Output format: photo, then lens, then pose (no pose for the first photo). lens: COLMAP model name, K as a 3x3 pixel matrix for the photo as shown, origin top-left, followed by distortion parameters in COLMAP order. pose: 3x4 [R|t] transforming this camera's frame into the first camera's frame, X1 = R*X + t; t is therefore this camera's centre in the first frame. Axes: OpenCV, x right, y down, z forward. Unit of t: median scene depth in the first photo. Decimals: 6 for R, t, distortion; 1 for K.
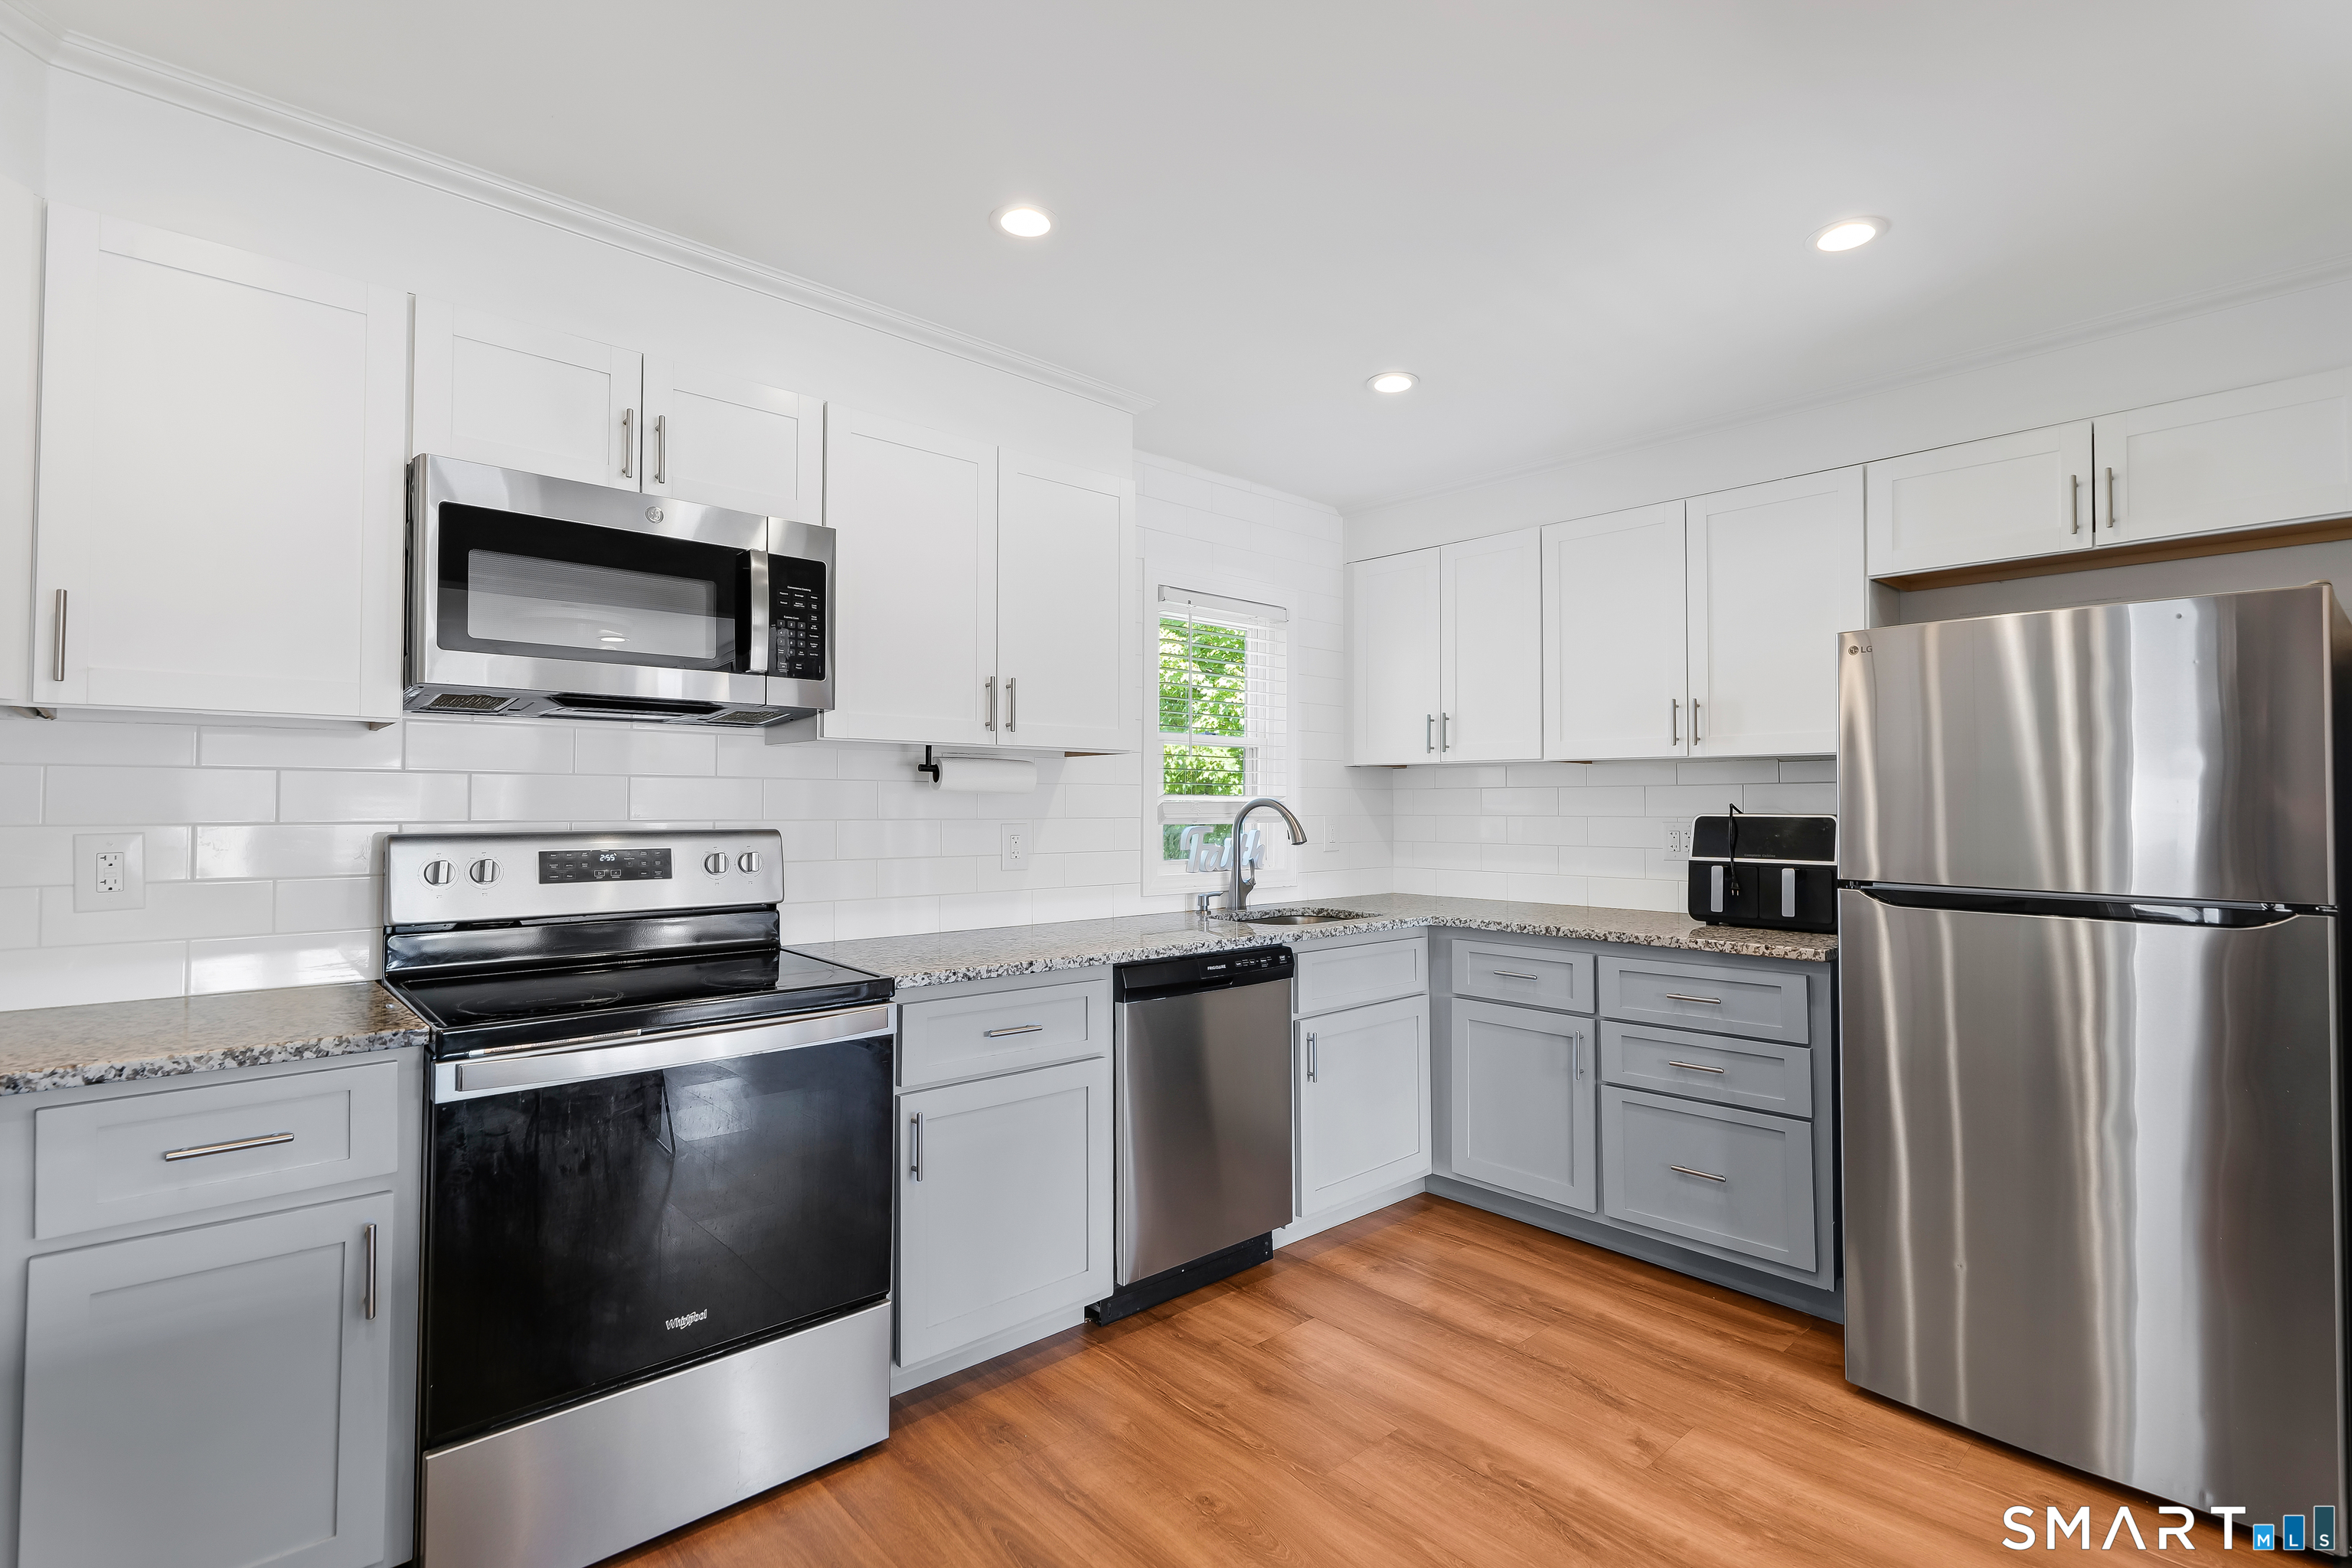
lens RADIAL K [[1100.6, 0, 1171.8], [0, 1100.6, 778.7], [0, 0, 1]] dist [0.005182, 0.000615]
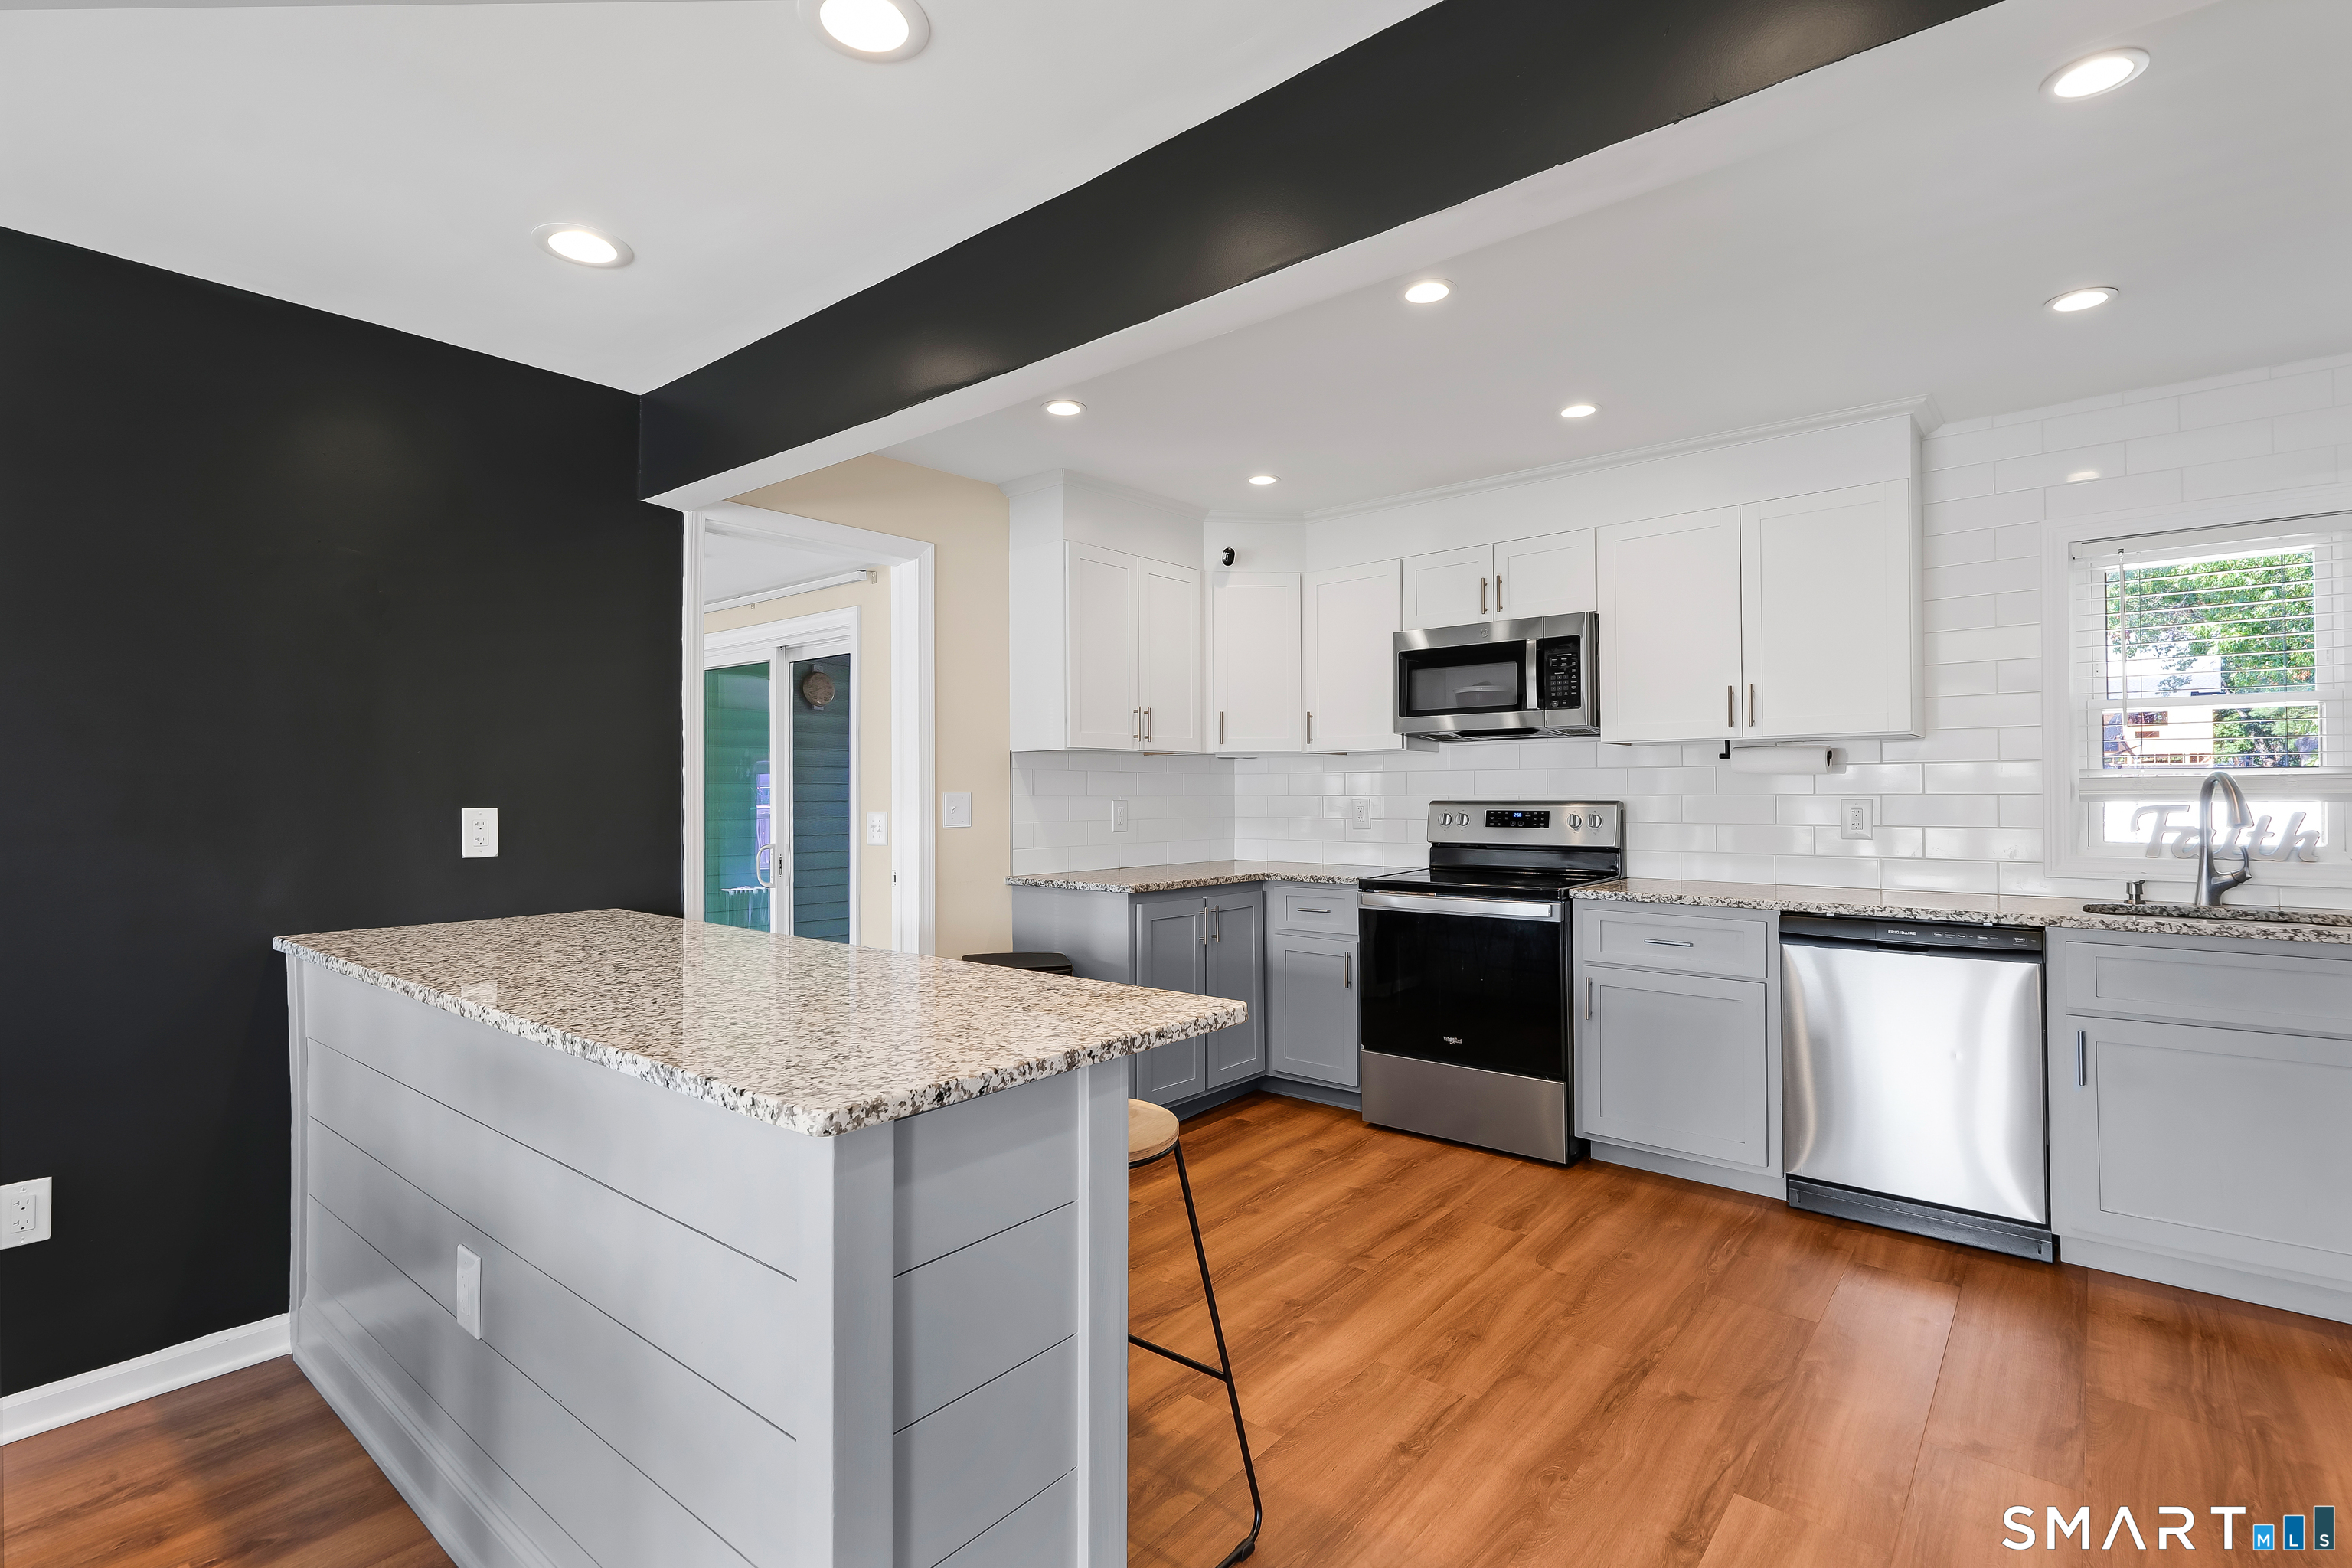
lens RADIAL K [[1100.6, 0, 1171.8], [0, 1100.6, 778.7], [0, 0, 1]] dist [0.005182, 0.000615]
pose [[0.134455, -0.011088, -0.990858, 1.219695], [0.032319, 0.999454, -0.006798, 0.006056], [0.990393, -0.031109, 0.134740, 0.187266]]
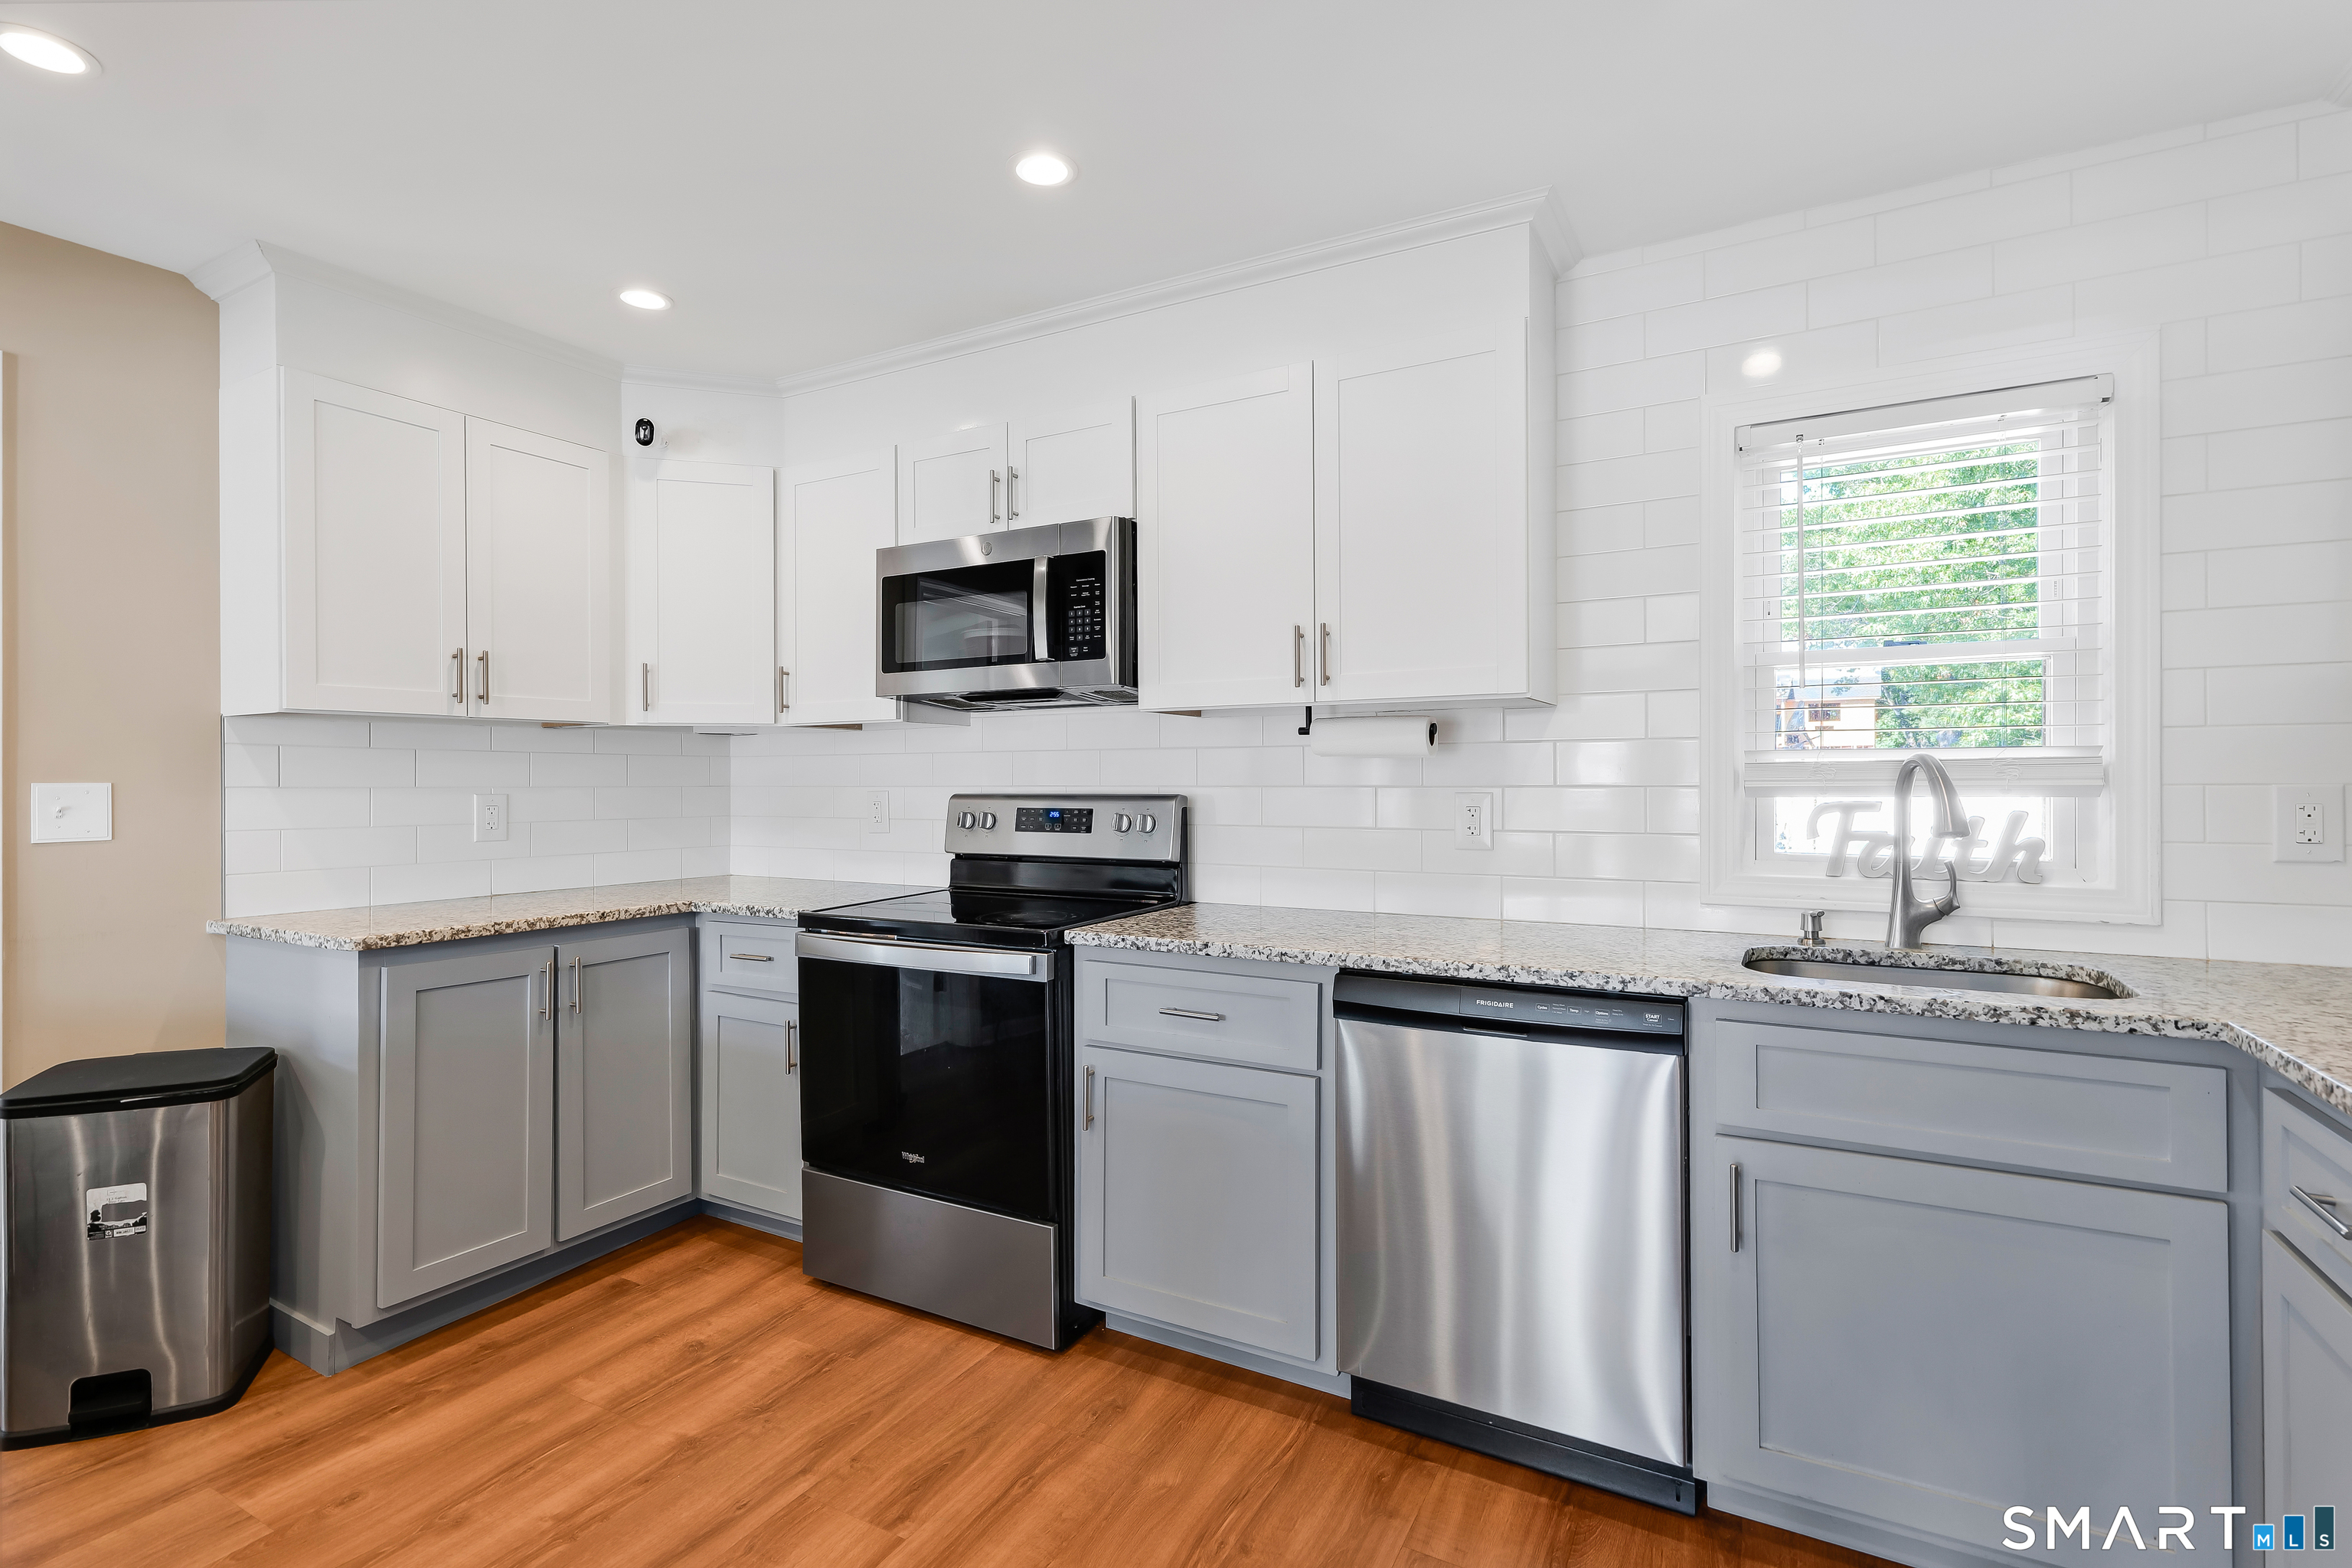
lens RADIAL K [[1100.6, 0, 1171.8], [0, 1100.6, 778.7], [0, 0, 1]] dist [0.005182, 0.000615]
pose [[0.318205, -0.000124, -0.948022, 0.753976], [0.030653, 0.999478, 0.010158, 0.021647], [0.947526, -0.032292, 0.318043, 0.720022]]
